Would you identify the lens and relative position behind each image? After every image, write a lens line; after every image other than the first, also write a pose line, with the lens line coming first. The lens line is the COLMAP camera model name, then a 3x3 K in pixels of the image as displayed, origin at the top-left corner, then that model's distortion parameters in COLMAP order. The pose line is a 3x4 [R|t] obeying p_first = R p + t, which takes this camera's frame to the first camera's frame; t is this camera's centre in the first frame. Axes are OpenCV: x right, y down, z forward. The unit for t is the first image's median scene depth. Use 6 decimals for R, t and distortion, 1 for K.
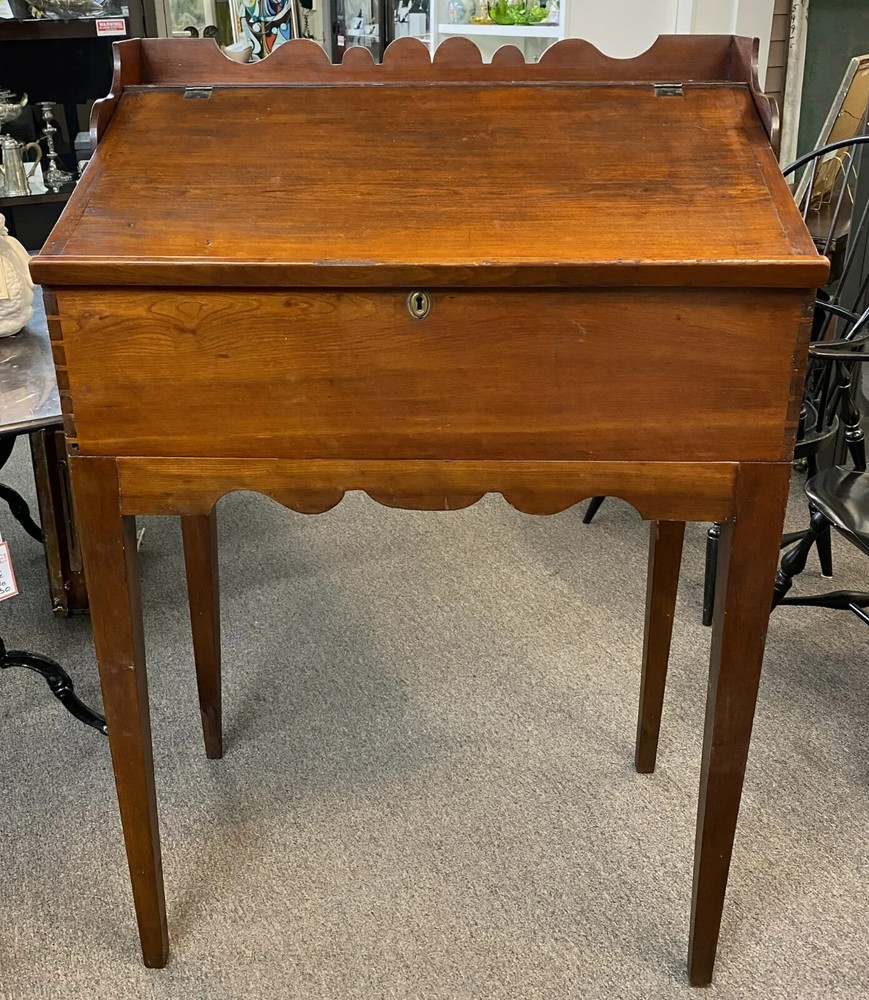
lens RADIAL K [[1063.2, 0, 397.4], [0, 1063.2, 428.1], [0, 0, 1]] dist [0.027155, 0.000000]
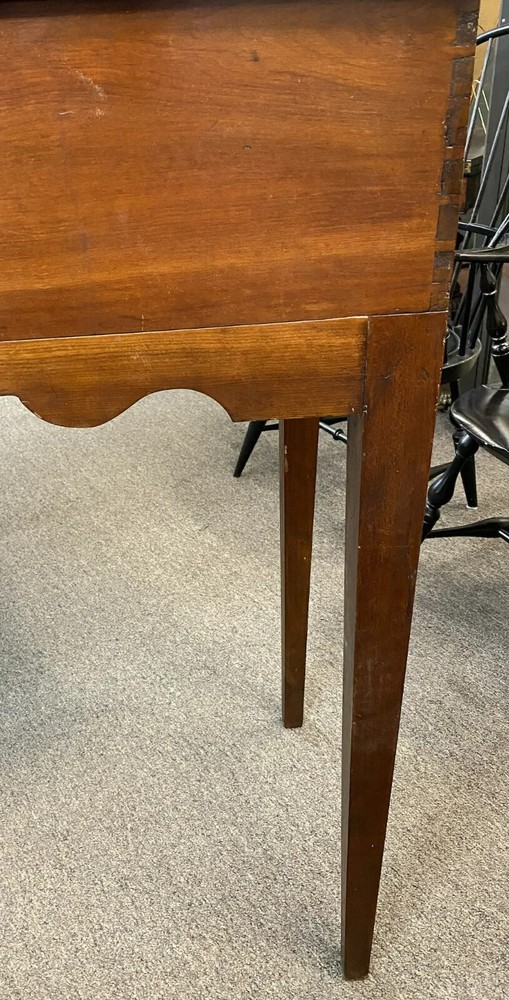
lens RADIAL K [[847.1, 0, 179.2], [0, 847.1, 536.8], [0, 0, 1]] dist [0.061708, -0.084331]
pose [[0.994628, -0.082585, 0.062414, 0.142694], [0.074016, 0.988883, 0.128965, 0.079041], [-0.072371, -0.123652, 0.989683, 0.419225]]
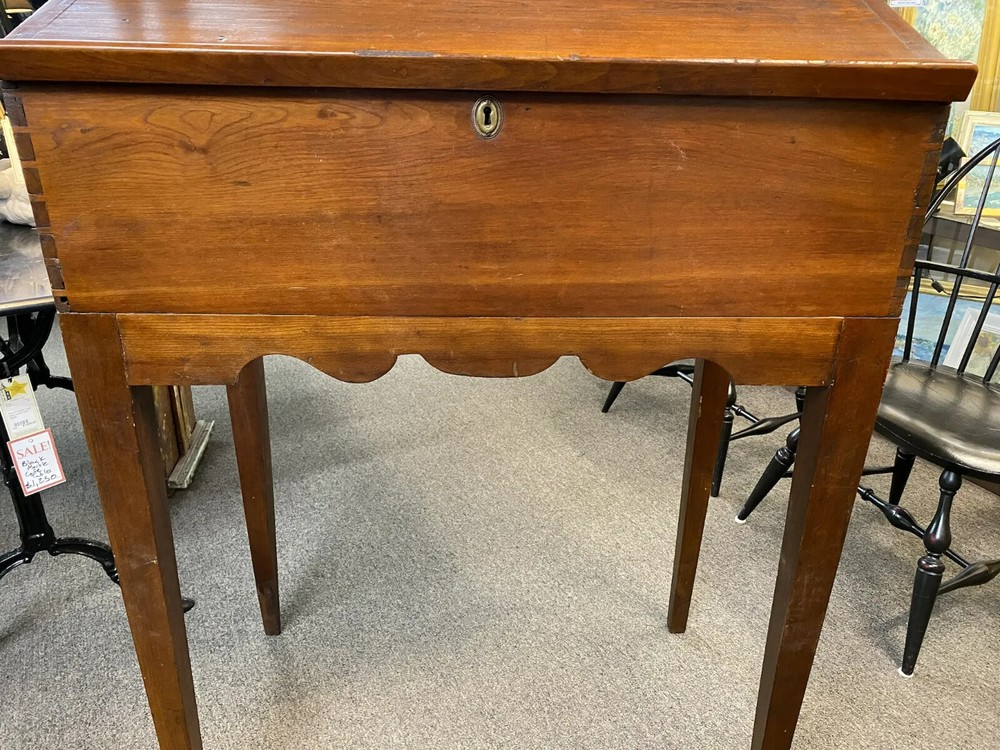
lens RADIAL K [[770.2, 0, 511.9], [0, 770.2, 379.9], [0, 0, 1]] dist [0.035749, -0.051322]
pose [[0.995135, -0.007196, 0.098257, -0.017020], [0.004214, 0.999525, 0.030526, 0.055855], [-0.098430, -0.029964, 0.994693, 0.337633]]
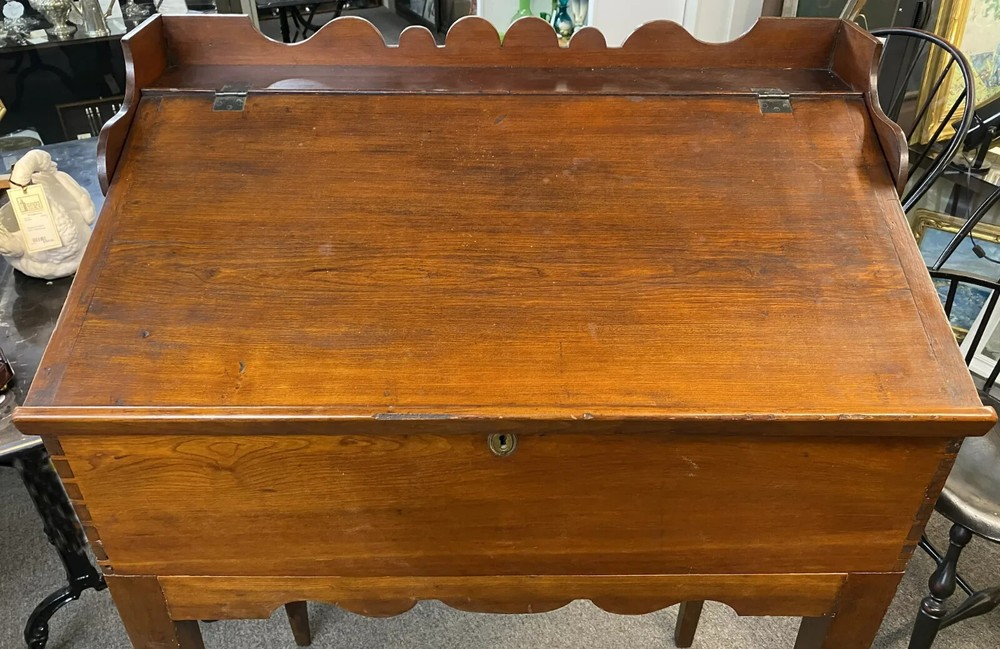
lens RADIAL K [[803.6, 0, 497.6], [0, 803.6, 319.2], [0, 0, 1]] dist [0.033814, -0.058336]
pose [[0.998198, -0.018955, 0.056935, -0.014757], [0.006700, 0.978070, 0.208169, -0.289556], [-0.059632, -0.207412, 0.976434, 0.338713]]
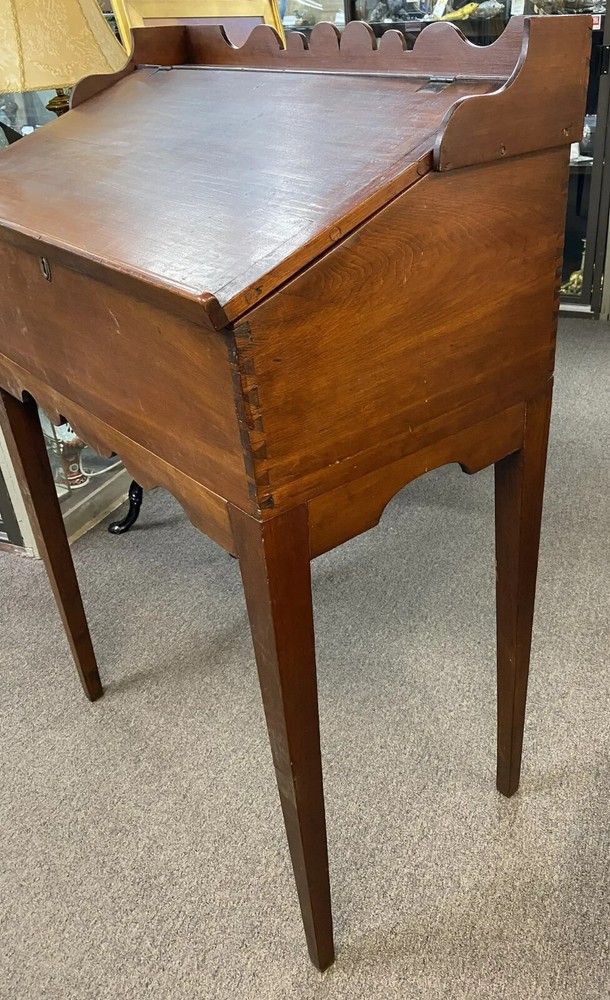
lens RADIAL K [[814.6, 0, 389.1], [0, 814.6, 485.7], [0, 0, 1]] dist [0.060563, -0.017042]
pose [[0.717152, 0.341465, -0.607531, 0.754732], [-0.243569, 0.939574, 0.240574, -0.166823], [0.652968, -0.024552, 0.756987, 0.482397]]
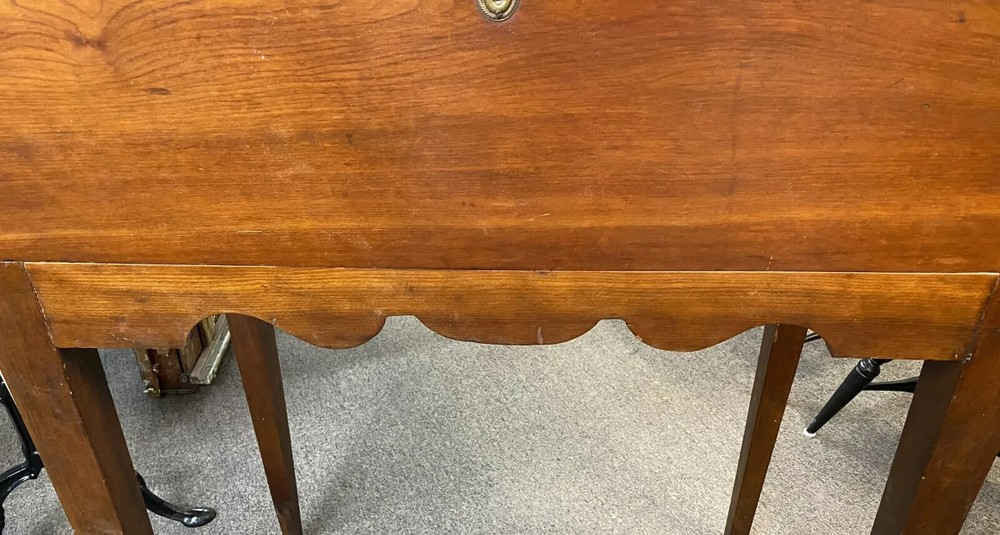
lens RADIAL K [[775.0, 0, 509.6], [0, 775.0, 369.2], [0, 0, 1]] dist [0.012477, -0.011861]
pose [[0.999748, -0.002474, 0.022331, 0.014906], [-0.002162, 0.978709, 0.205242, -0.005728], [-0.022363, -0.205239, 0.978456, 0.475830]]
